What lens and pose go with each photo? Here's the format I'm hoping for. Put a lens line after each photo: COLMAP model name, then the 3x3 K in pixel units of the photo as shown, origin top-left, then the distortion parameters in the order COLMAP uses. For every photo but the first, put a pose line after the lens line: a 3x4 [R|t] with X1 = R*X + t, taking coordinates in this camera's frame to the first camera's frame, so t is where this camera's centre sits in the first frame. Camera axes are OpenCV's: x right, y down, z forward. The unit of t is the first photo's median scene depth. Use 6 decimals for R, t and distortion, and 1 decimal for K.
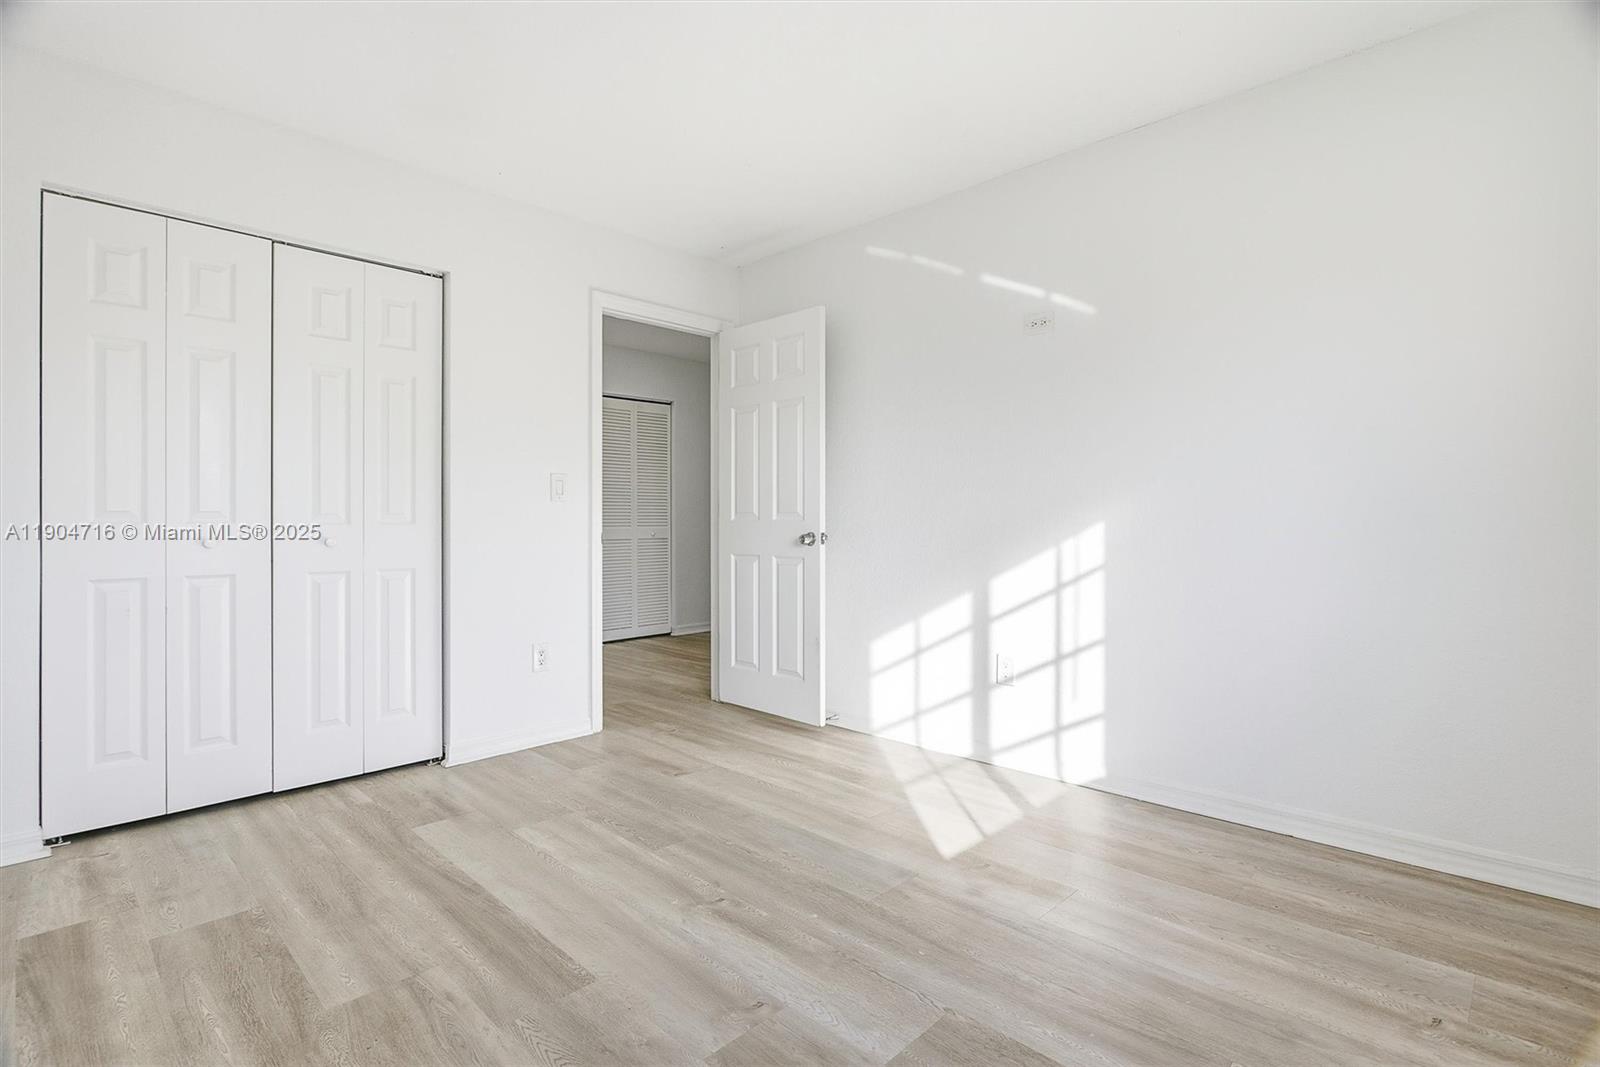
lens RADIAL K [[768.2, 0, 799.7], [0, 768.2, 528.7], [0, 0, 1]] dist [-0.017376, 0.003855]
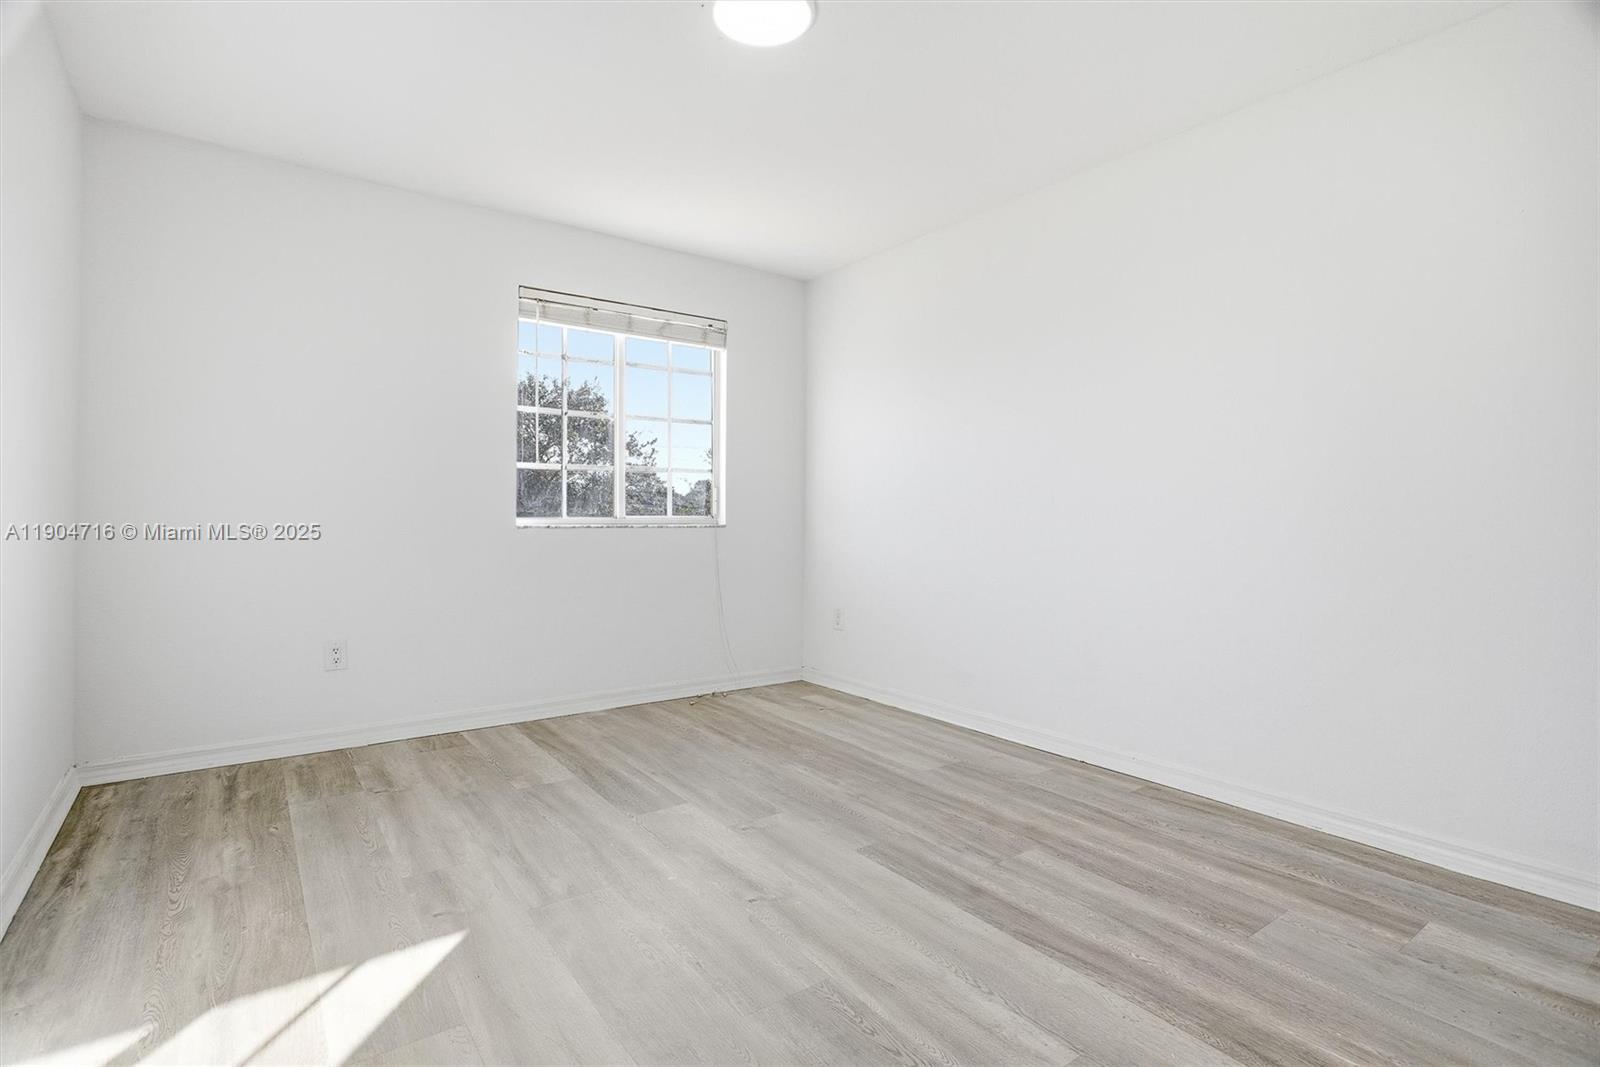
lens RADIAL K [[768.2, 0, 798.3], [0, 768.2, 533.2], [0, 0, 1]] dist [-0.017376, 0.003855]
pose [[-0.986381, -0.008268, 0.164270, -0.350229], [-0.003028, 0.999479, 0.032122, -0.017082], [-0.164450, 0.031187, -0.985892, 2.135968]]
